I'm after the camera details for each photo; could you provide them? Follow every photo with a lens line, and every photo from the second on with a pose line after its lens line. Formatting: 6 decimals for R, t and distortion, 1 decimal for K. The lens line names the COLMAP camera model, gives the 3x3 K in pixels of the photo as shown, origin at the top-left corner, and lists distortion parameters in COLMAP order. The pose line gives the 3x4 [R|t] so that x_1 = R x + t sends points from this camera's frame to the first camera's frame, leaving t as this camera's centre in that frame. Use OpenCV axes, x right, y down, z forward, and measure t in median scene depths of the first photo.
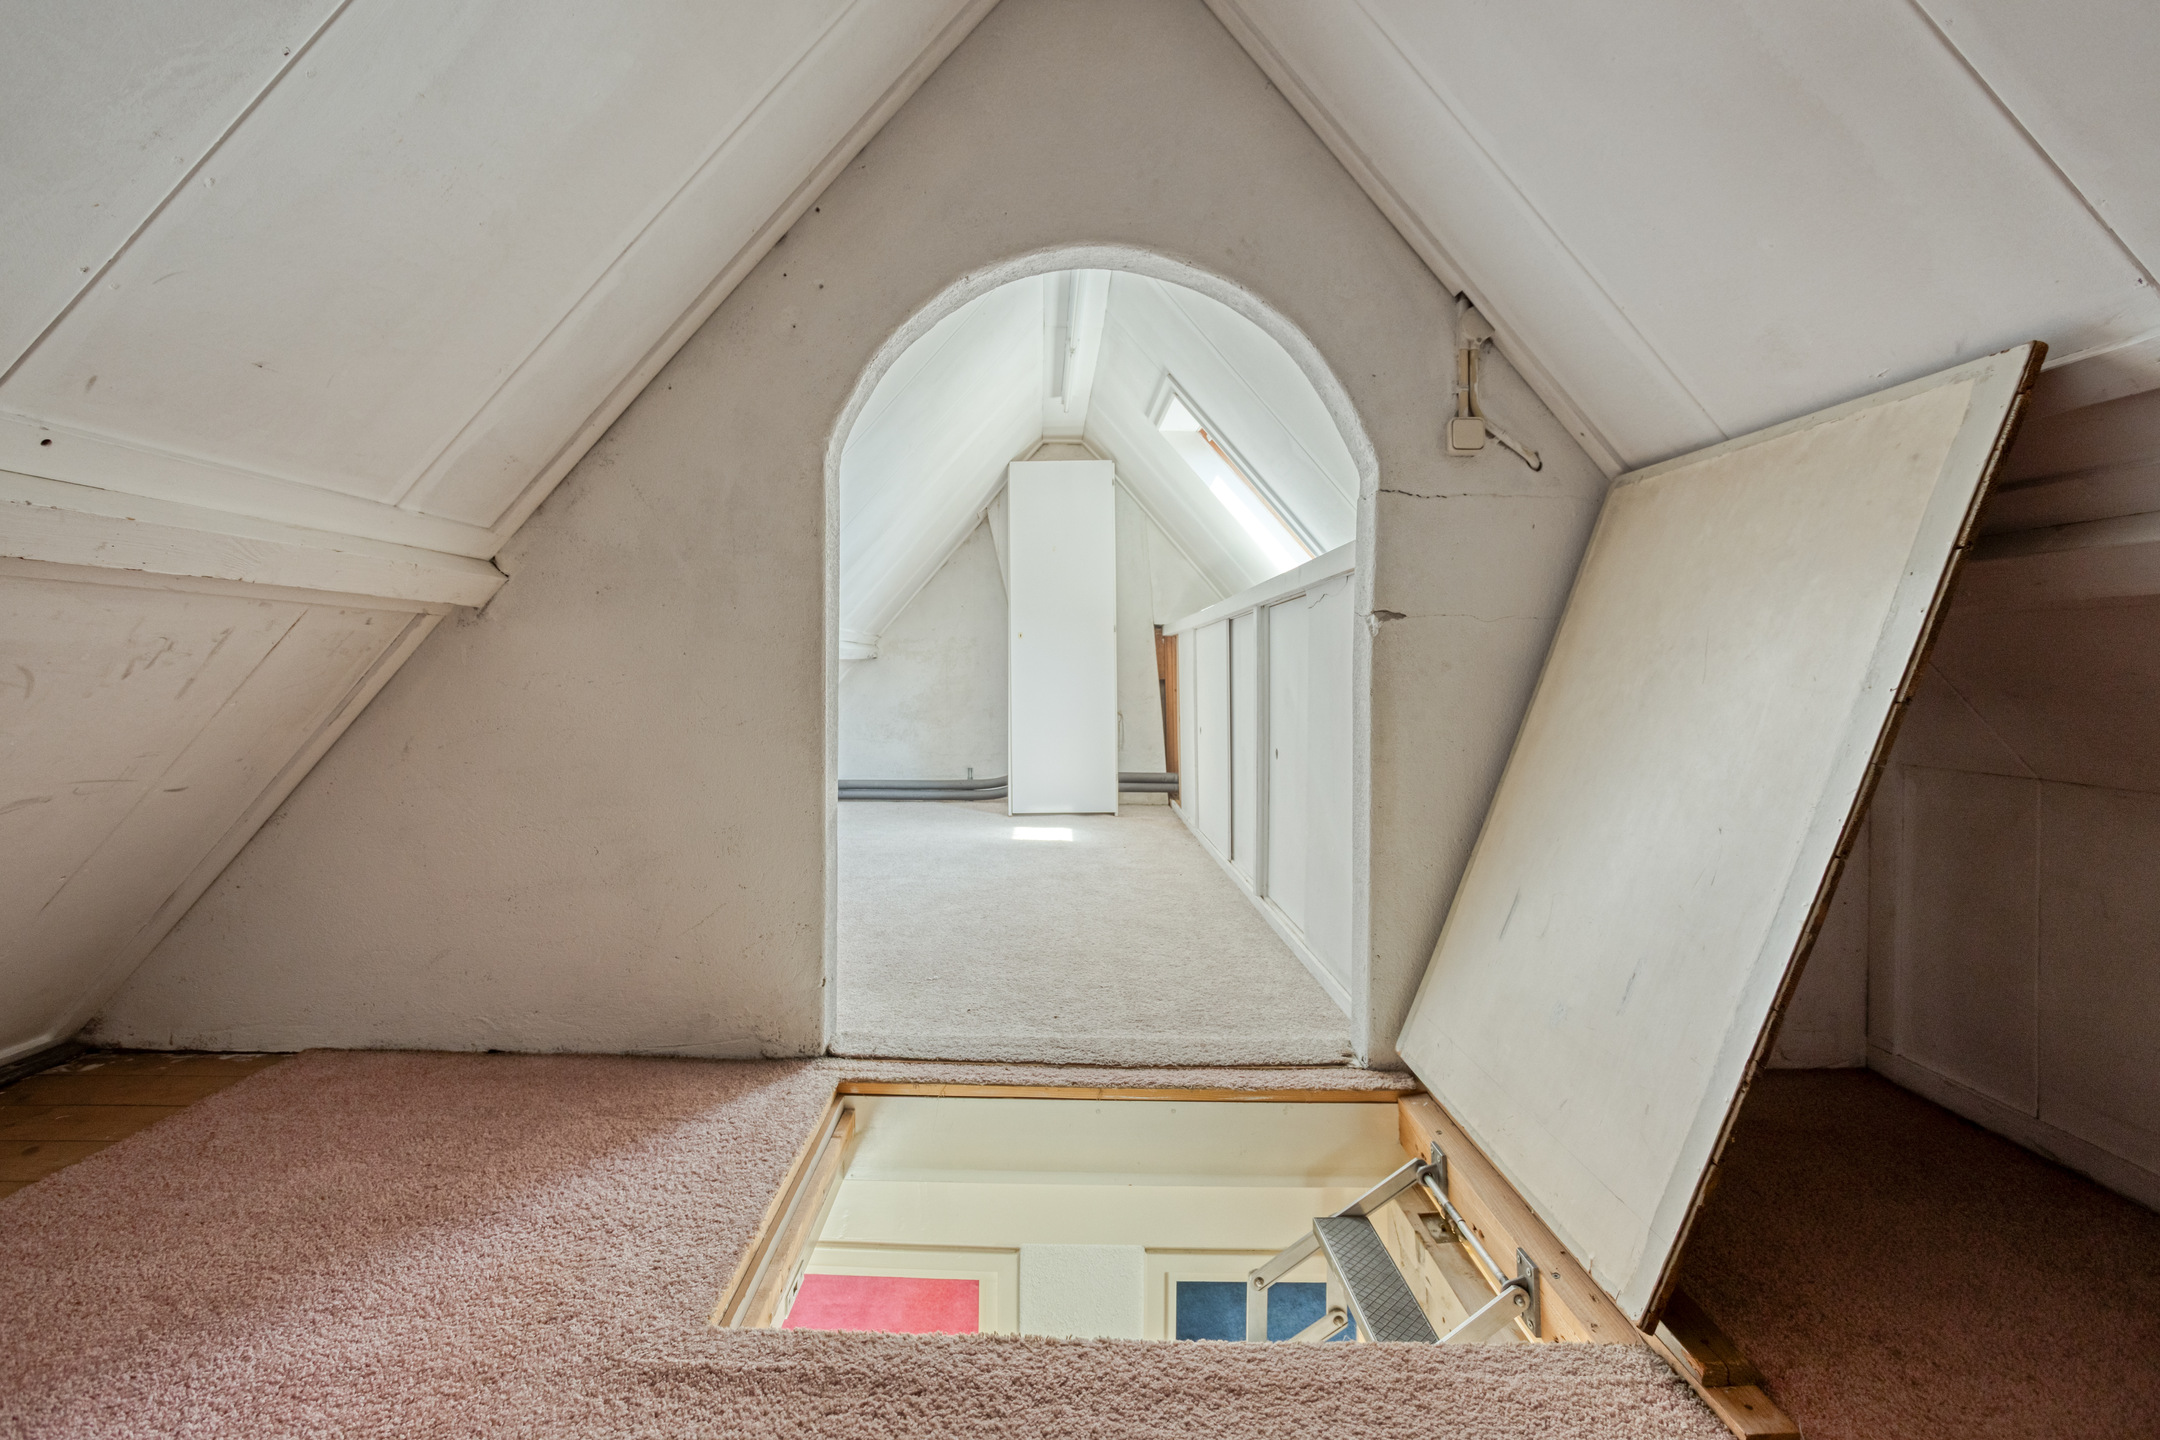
lens RADIAL K [[1064.9, 0, 1053.8], [0, 1064.9, 674.1], [0, 0, 1]] dist [-0.060535, 0.030930]
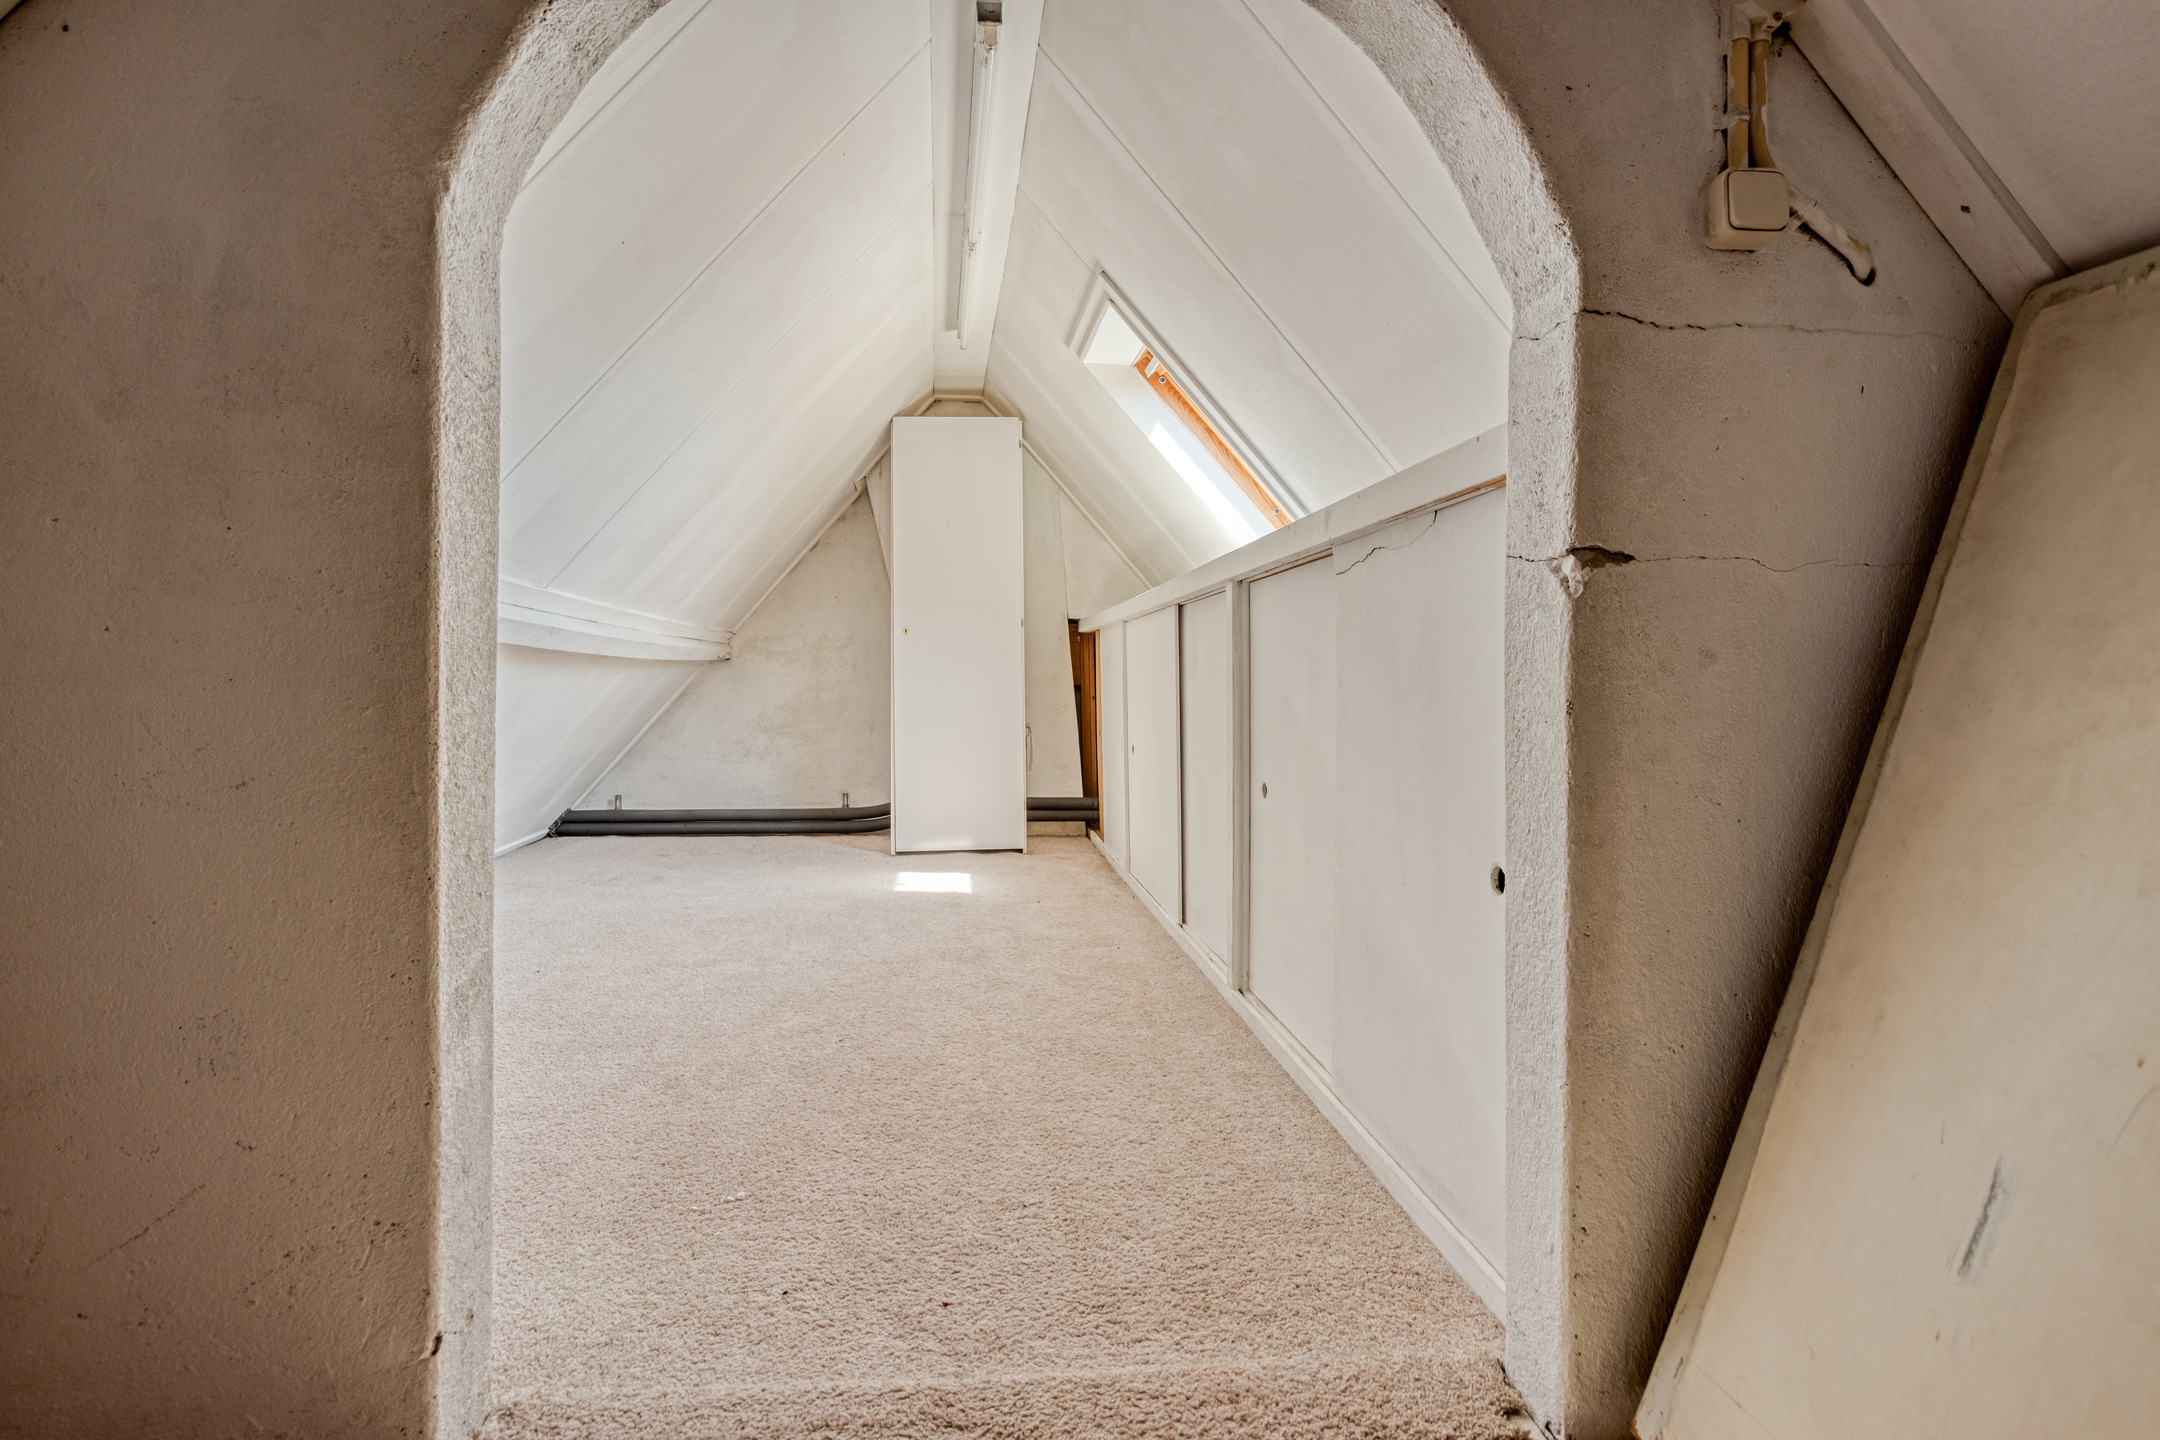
lens RADIAL K [[1064.9, 0, 1053.8], [0, 1064.9, 674.1], [0, 0, 1]] dist [-0.060535, 0.030930]
pose [[0.995291, -0.000961, 0.096932, 0.003019], [0.001498, 0.999984, -0.005462, 0.001463], [-0.096925, 0.005581, 0.995276, 0.255208]]
